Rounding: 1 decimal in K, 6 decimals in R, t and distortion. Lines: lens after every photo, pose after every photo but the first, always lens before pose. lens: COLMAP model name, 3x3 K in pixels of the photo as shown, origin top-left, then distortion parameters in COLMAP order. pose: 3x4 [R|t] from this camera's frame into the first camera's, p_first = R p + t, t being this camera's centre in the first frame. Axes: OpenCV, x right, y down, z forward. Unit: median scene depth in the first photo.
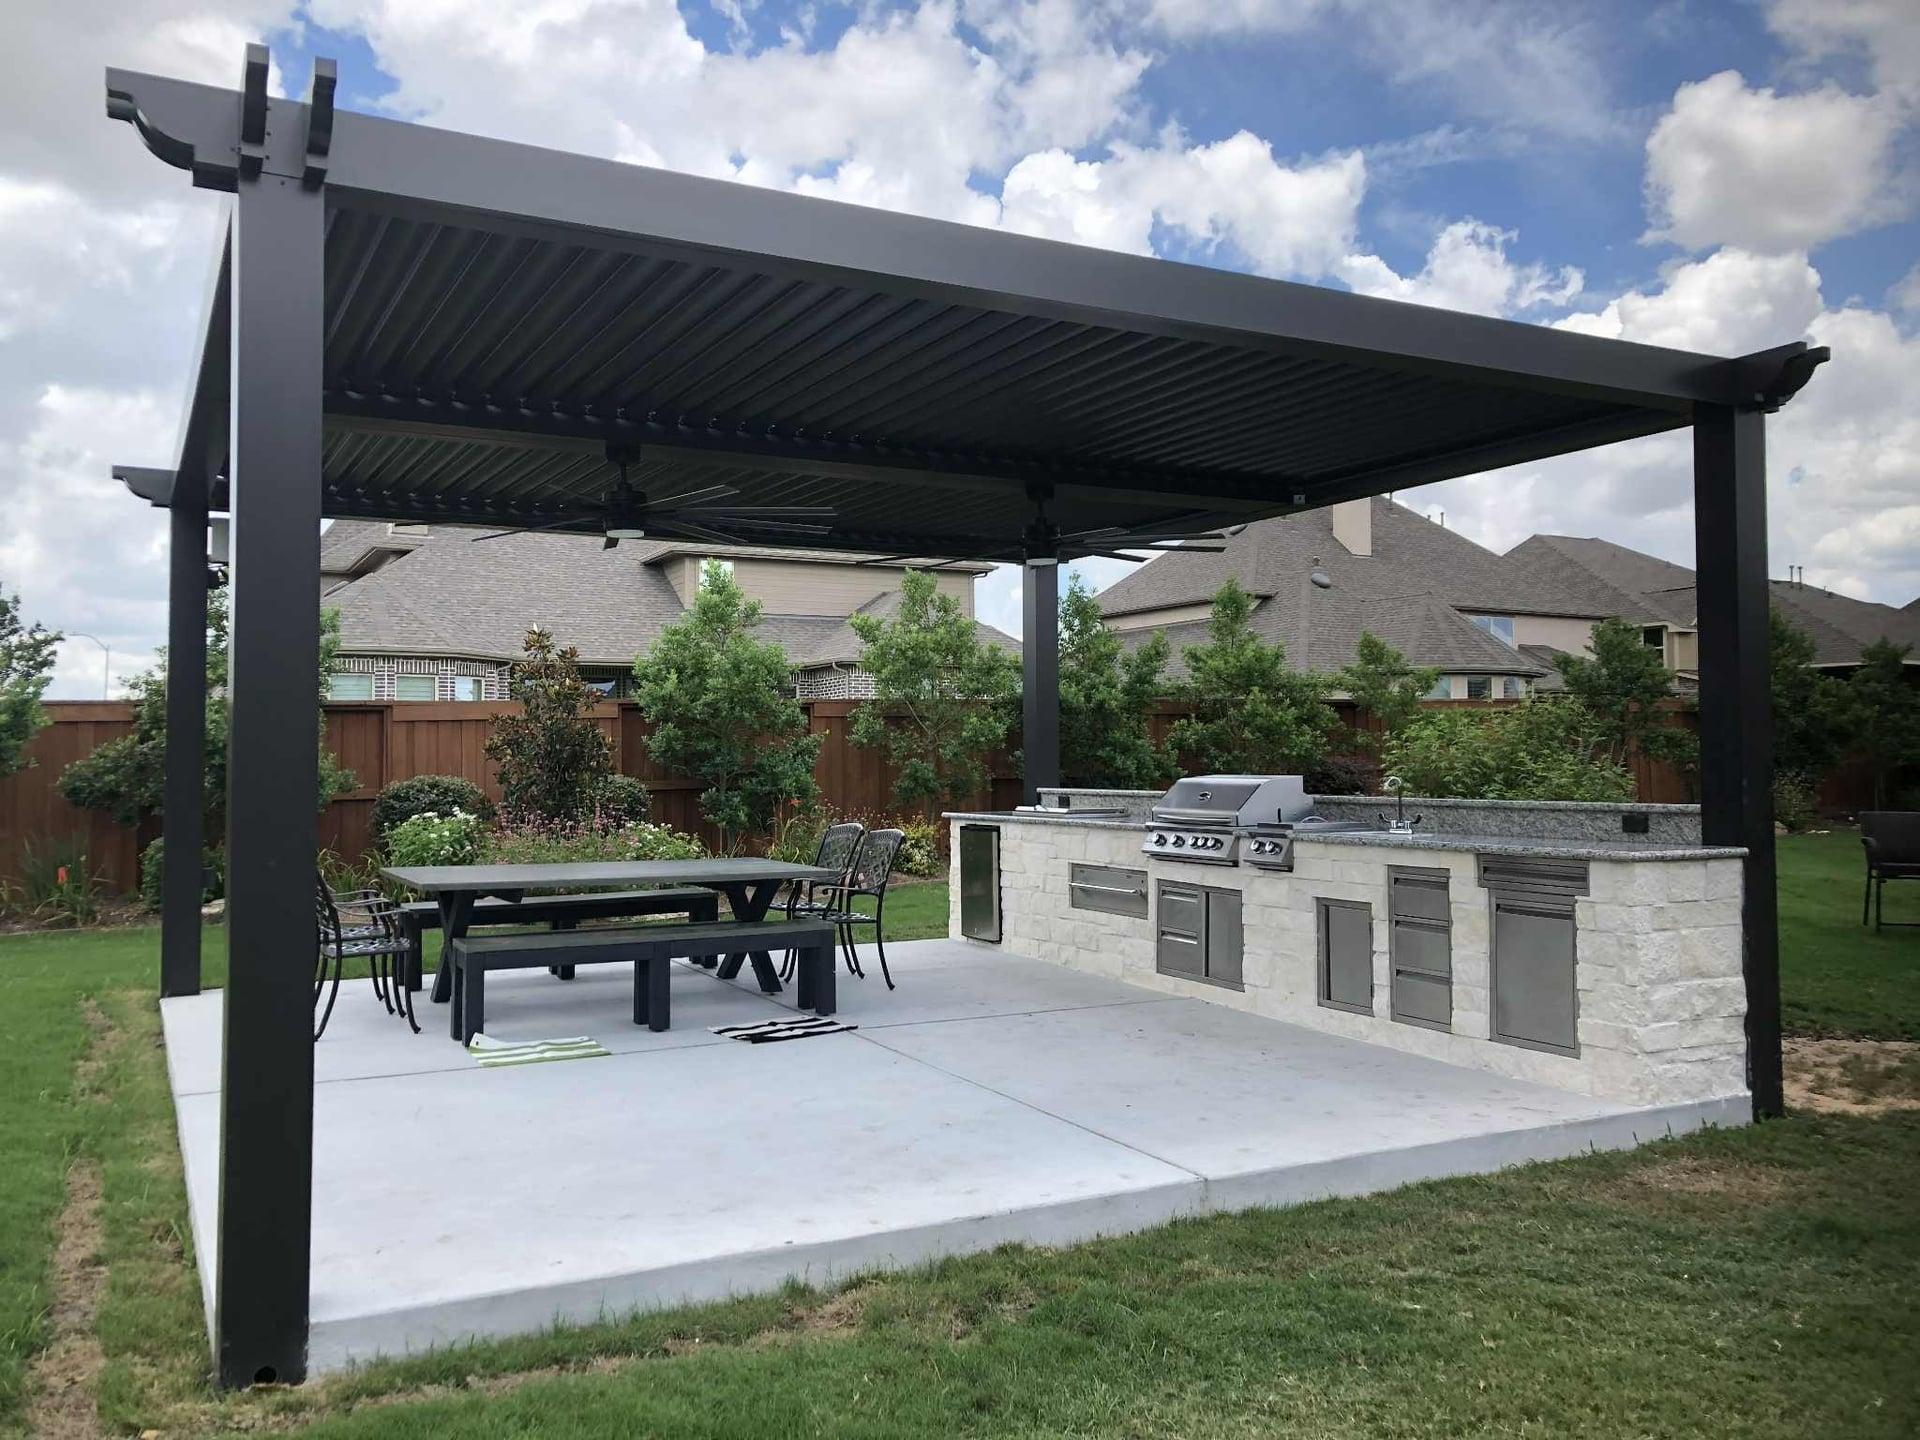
lens RADIAL K [[1370.7, 0, 956.5], [0, 1370.7, 688.2], [0, 0, 1]] dist [0.060127, -0.143179]
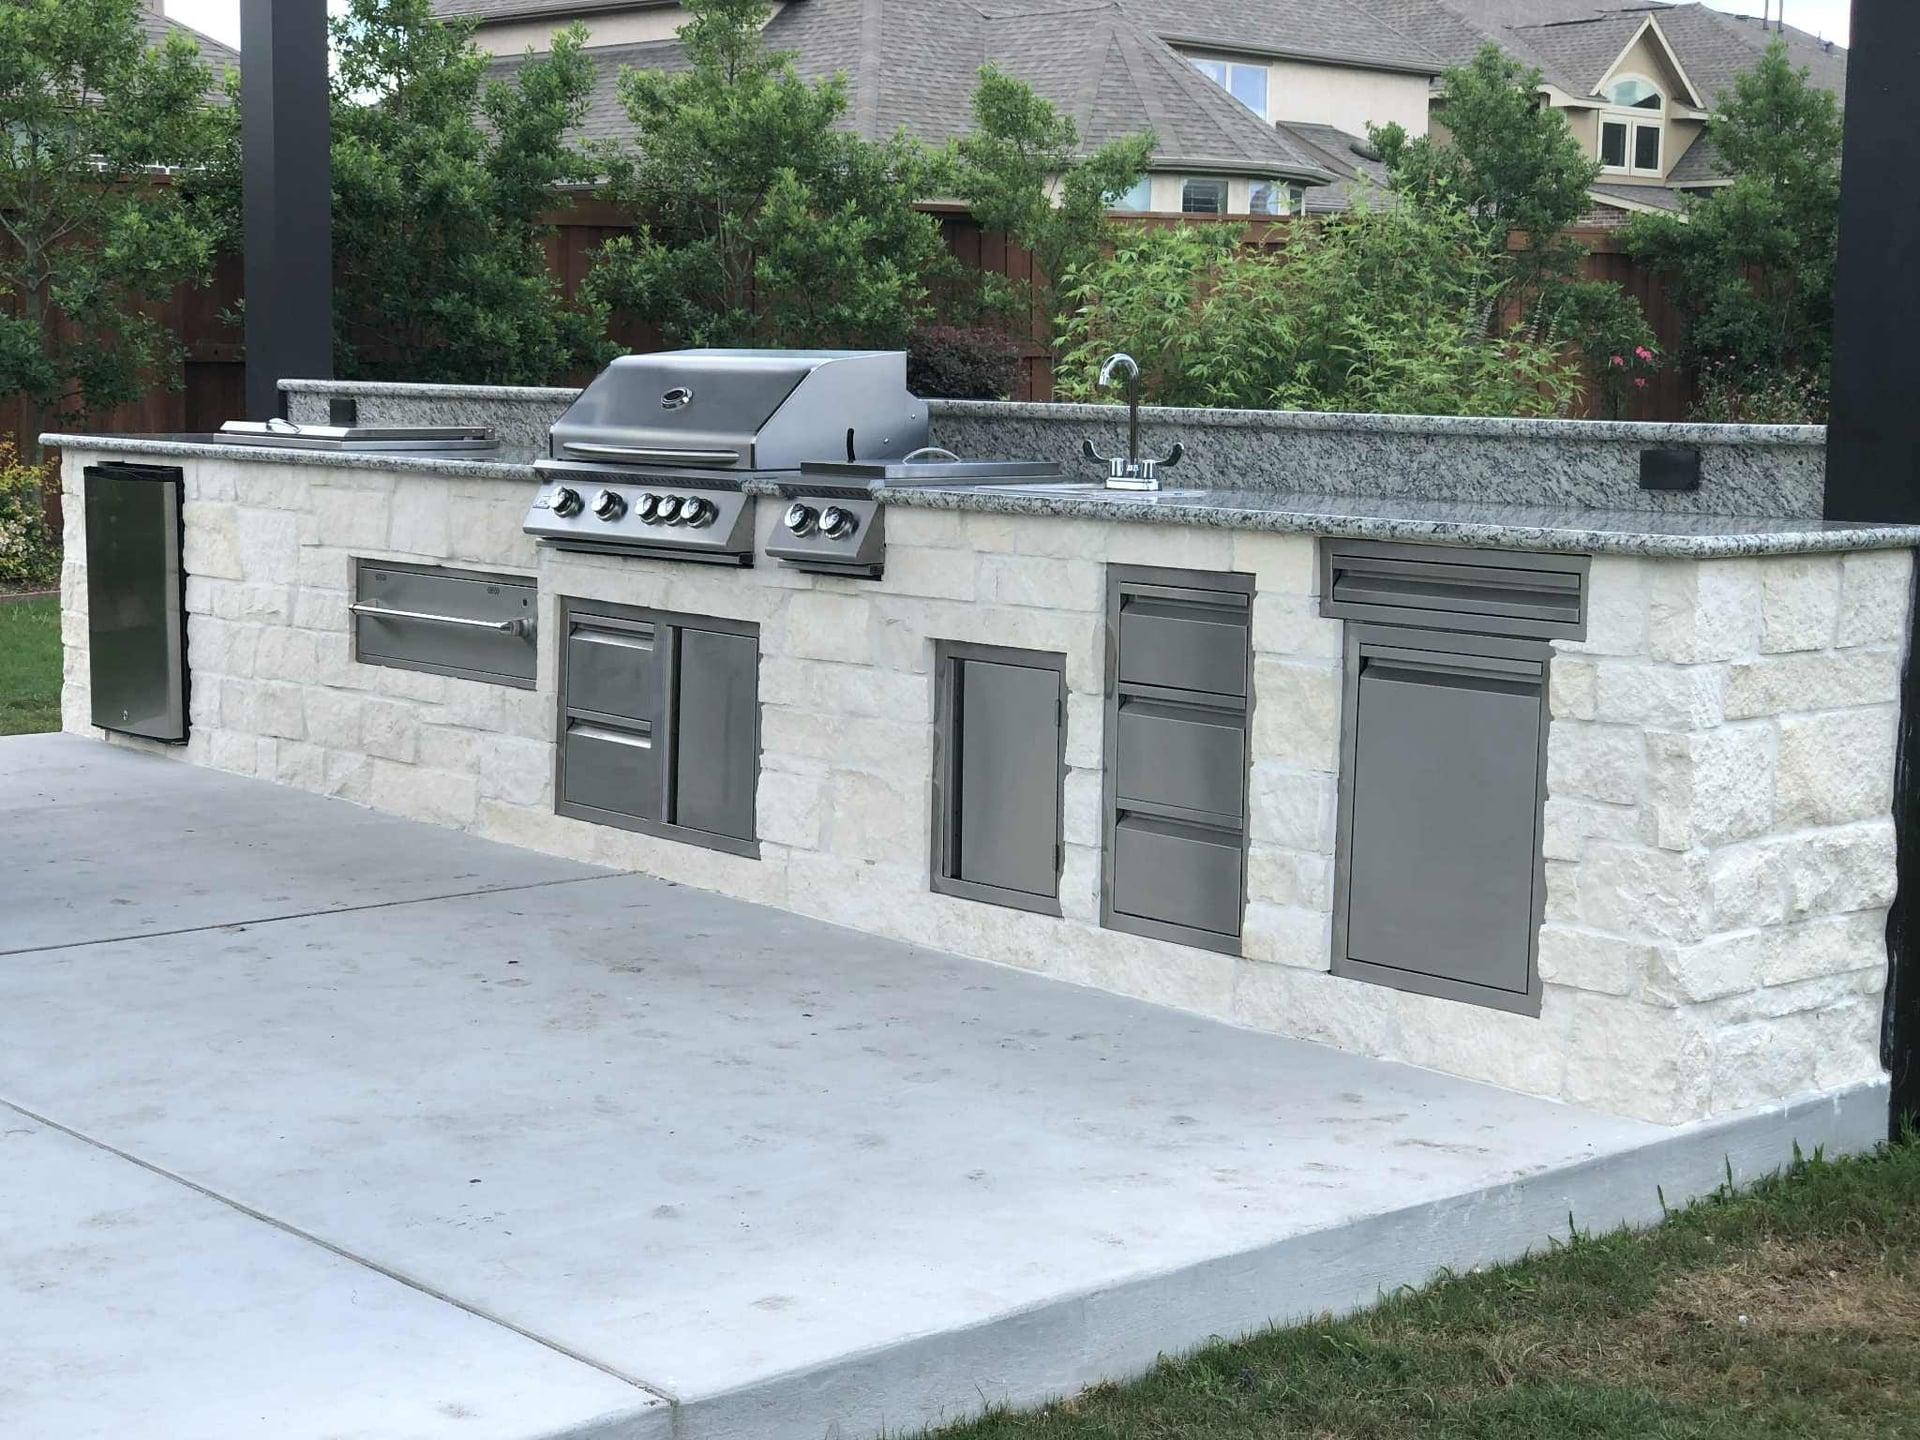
lens RADIAL K [[2881.8, 0, 963.6], [0, 2881.8, 682.1], [0, 0, 1]] dist [-0.167963, 1.769404]
pose [[0.960357, -0.012928, 0.278472, 0.024954], [-0.035151, 0.985336, 0.166968, 0.017731], [-0.276547, -0.170137, 0.945820, 0.165030]]
